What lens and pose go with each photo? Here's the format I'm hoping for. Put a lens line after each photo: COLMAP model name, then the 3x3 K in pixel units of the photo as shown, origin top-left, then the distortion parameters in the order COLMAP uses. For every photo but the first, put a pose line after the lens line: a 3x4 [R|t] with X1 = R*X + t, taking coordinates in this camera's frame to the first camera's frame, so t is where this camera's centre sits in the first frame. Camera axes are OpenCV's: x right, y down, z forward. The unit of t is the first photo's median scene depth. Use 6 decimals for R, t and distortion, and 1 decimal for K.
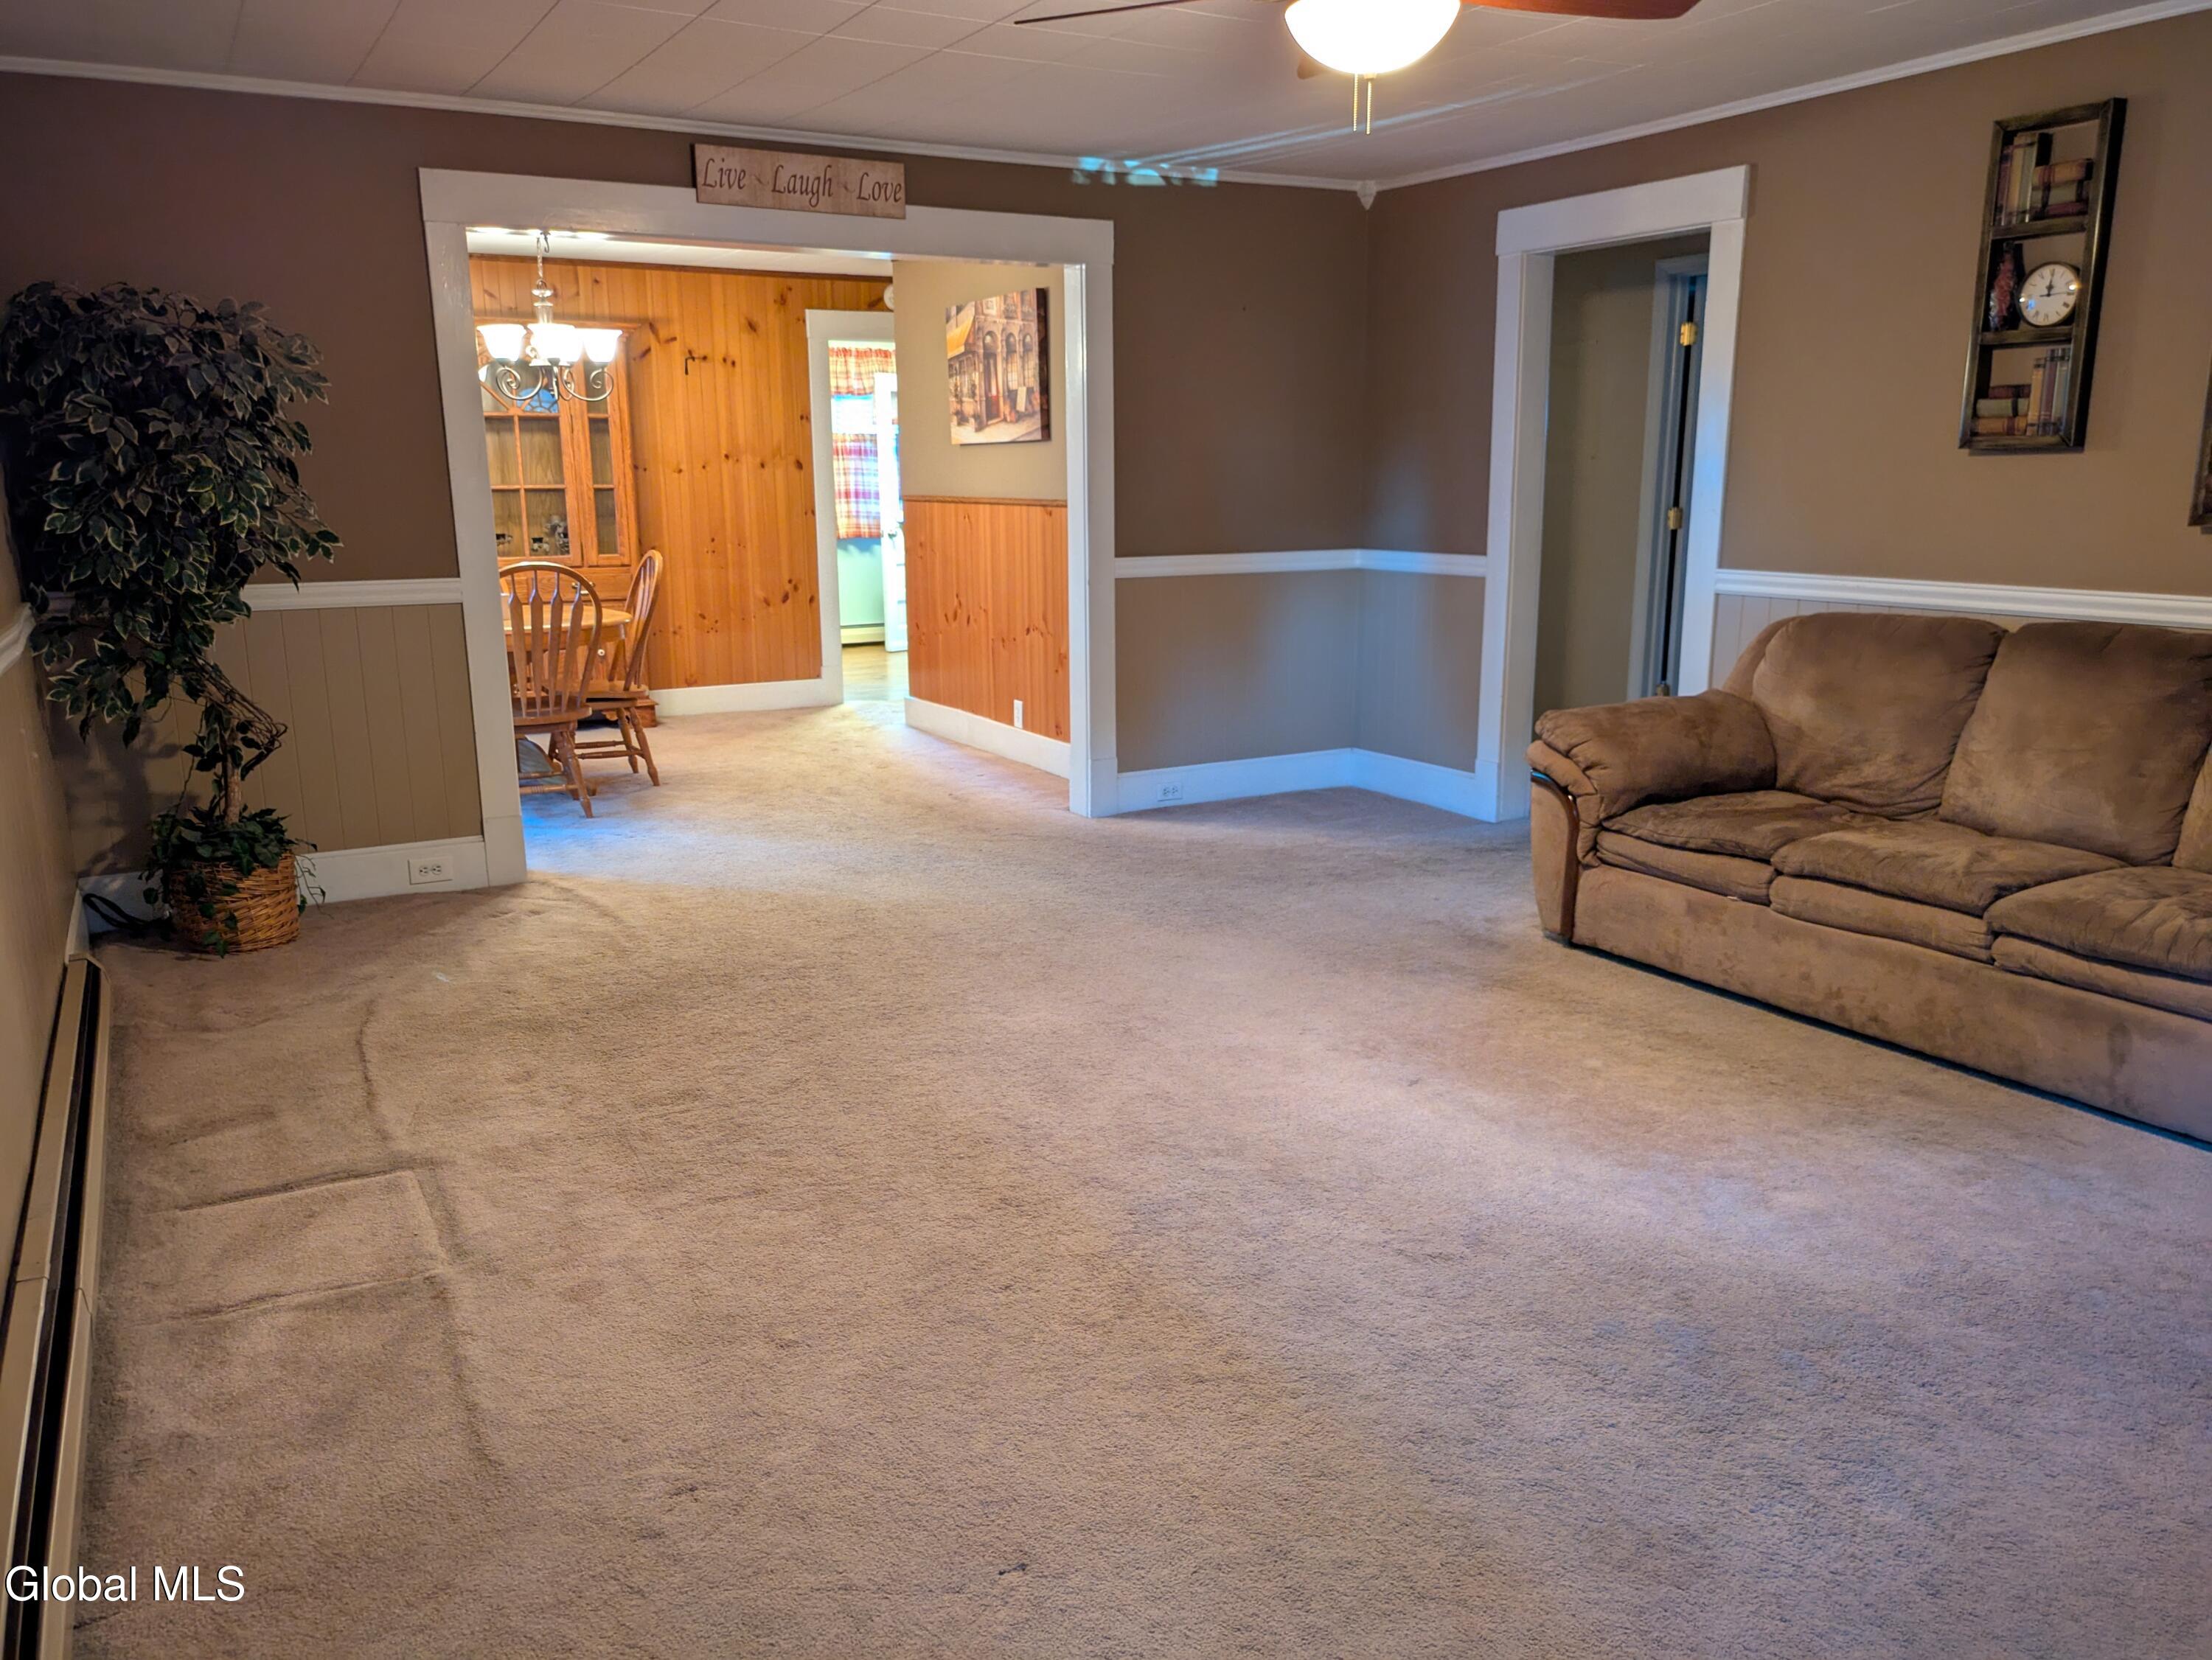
lens RADIAL K [[1648.4, 0, 1124.8], [0, 1648.4, 838.6], [0, 0, 1]] dist [0.057314, -0.059475]
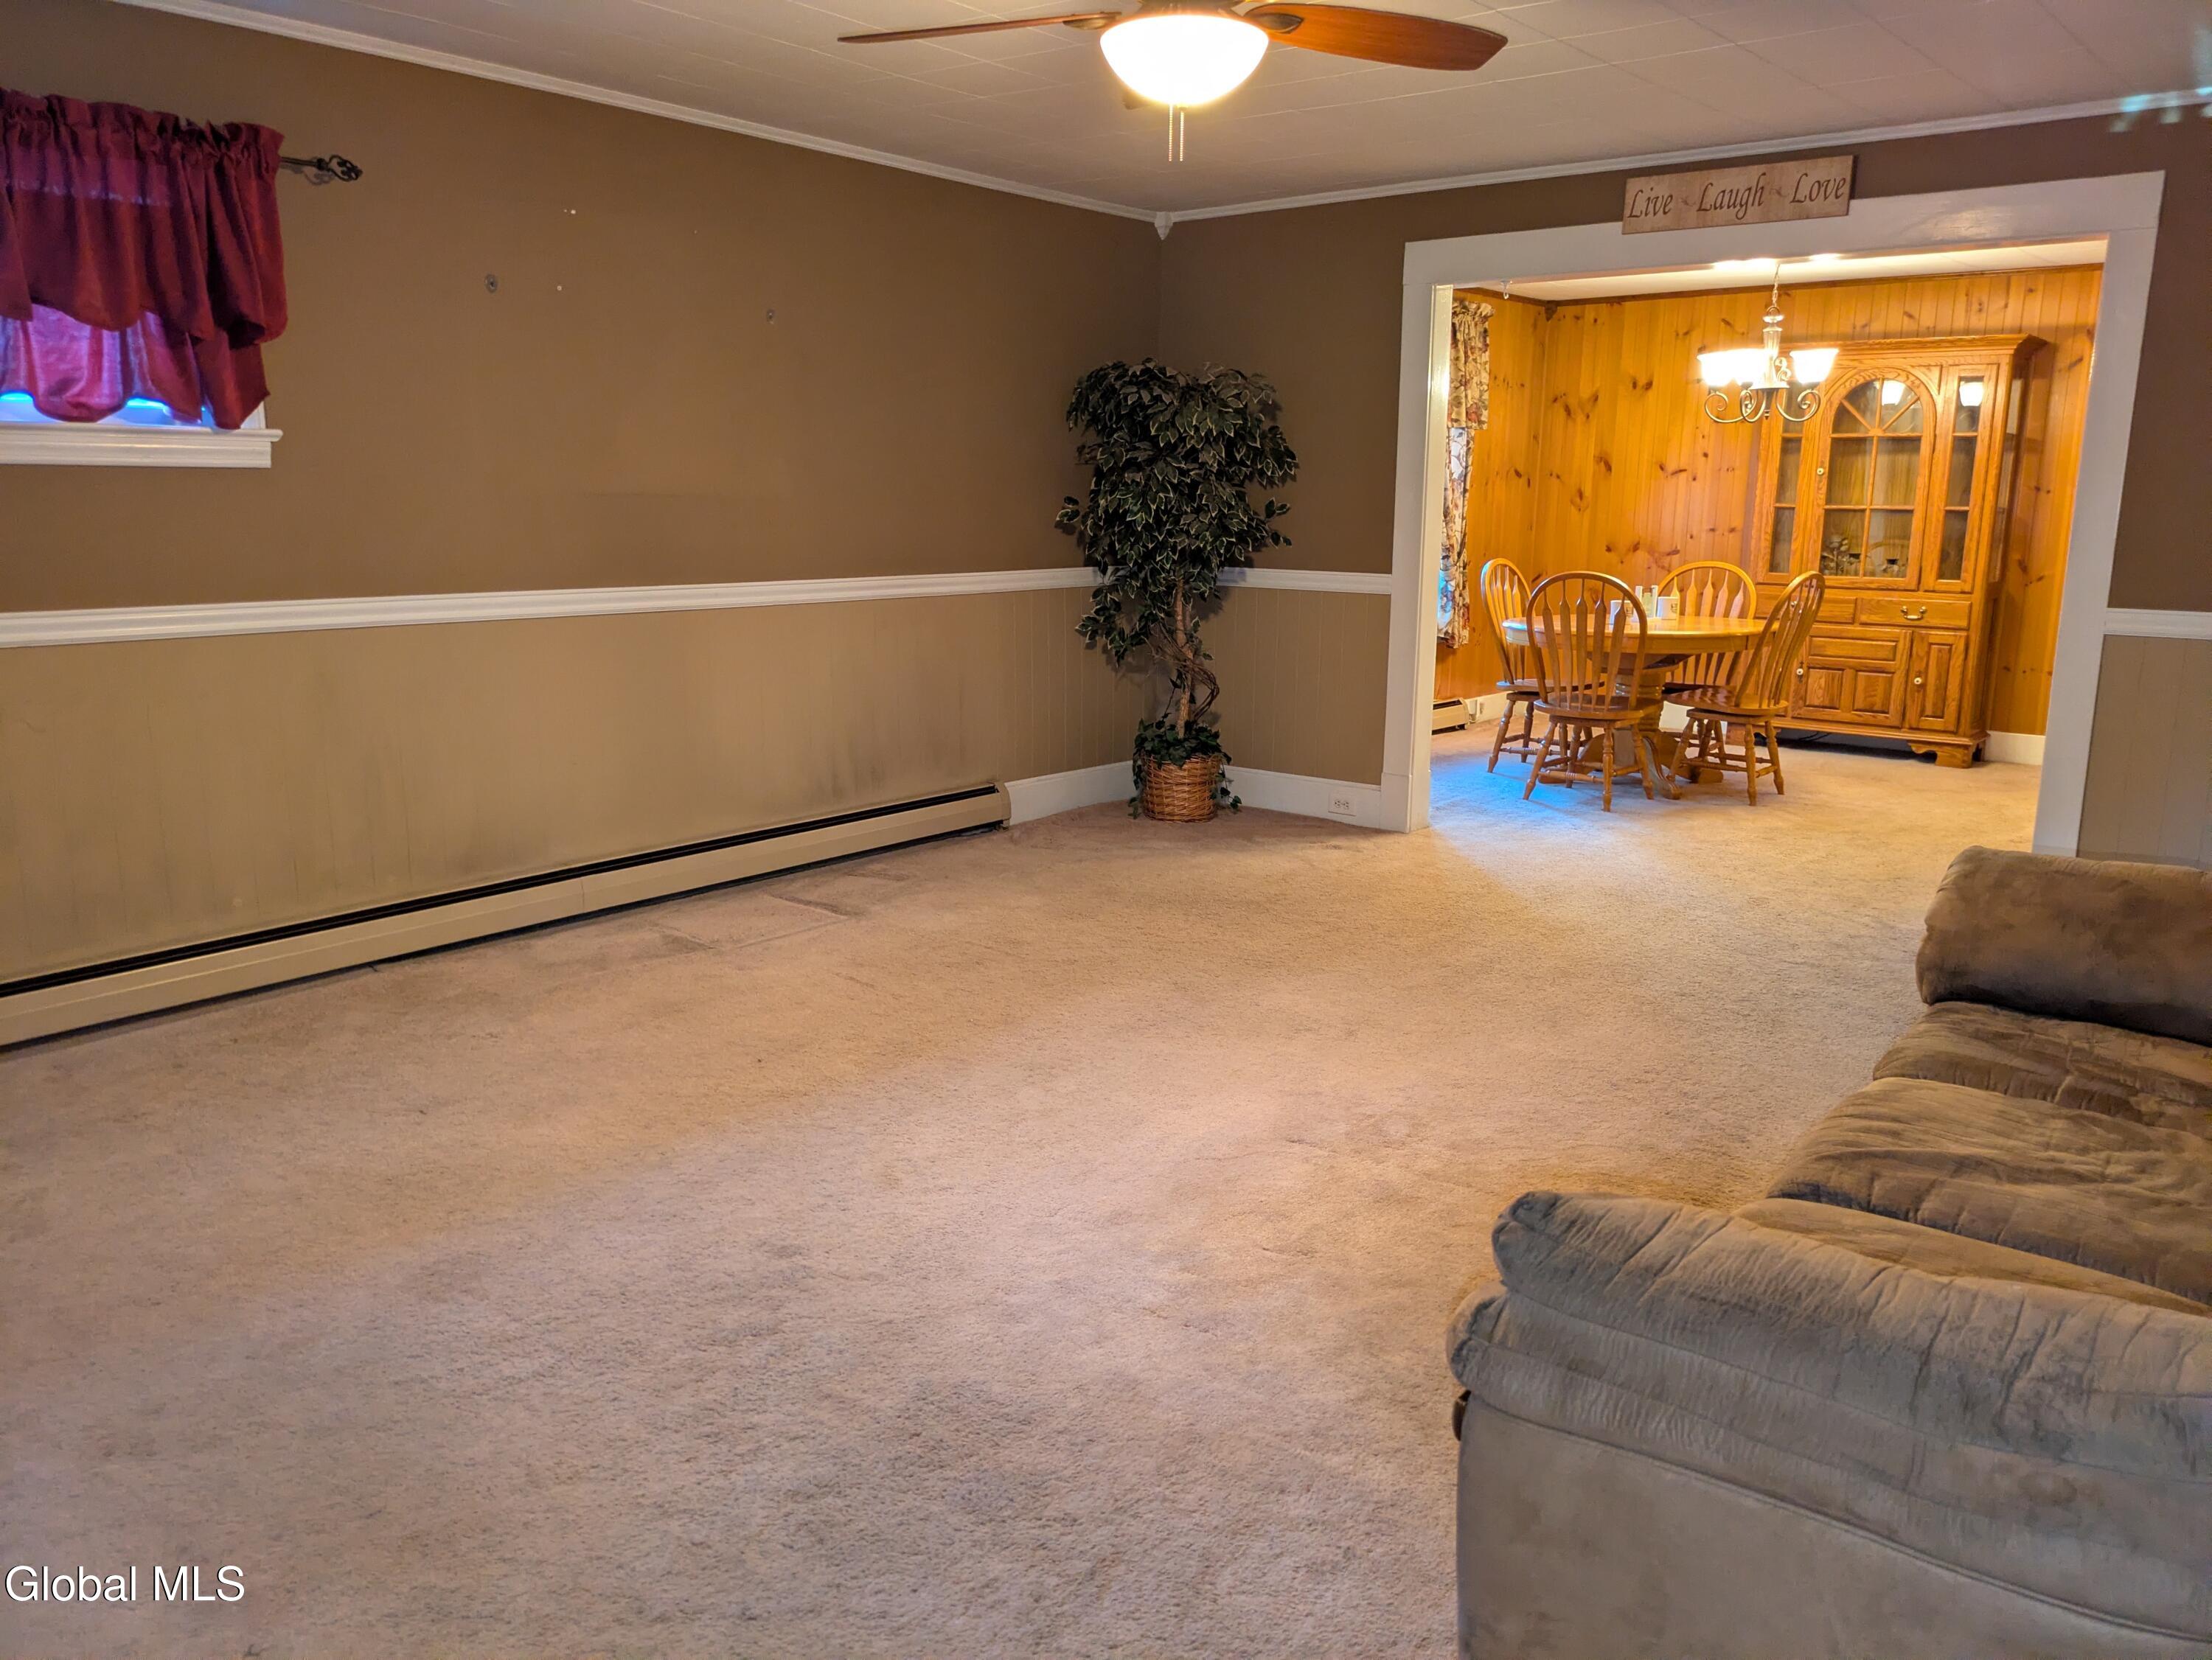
lens RADIAL K [[1648.4, 0, 1129.3], [0, 1648.4, 825.9], [0, 0, 1]] dist [0.057314, -0.059475]
pose [[0.382148, 0.197428, -0.902765, 0.606798], [-0.216167, 0.968906, 0.120387, -0.075051], [0.898462, 0.149143, 0.412943, 0.321896]]
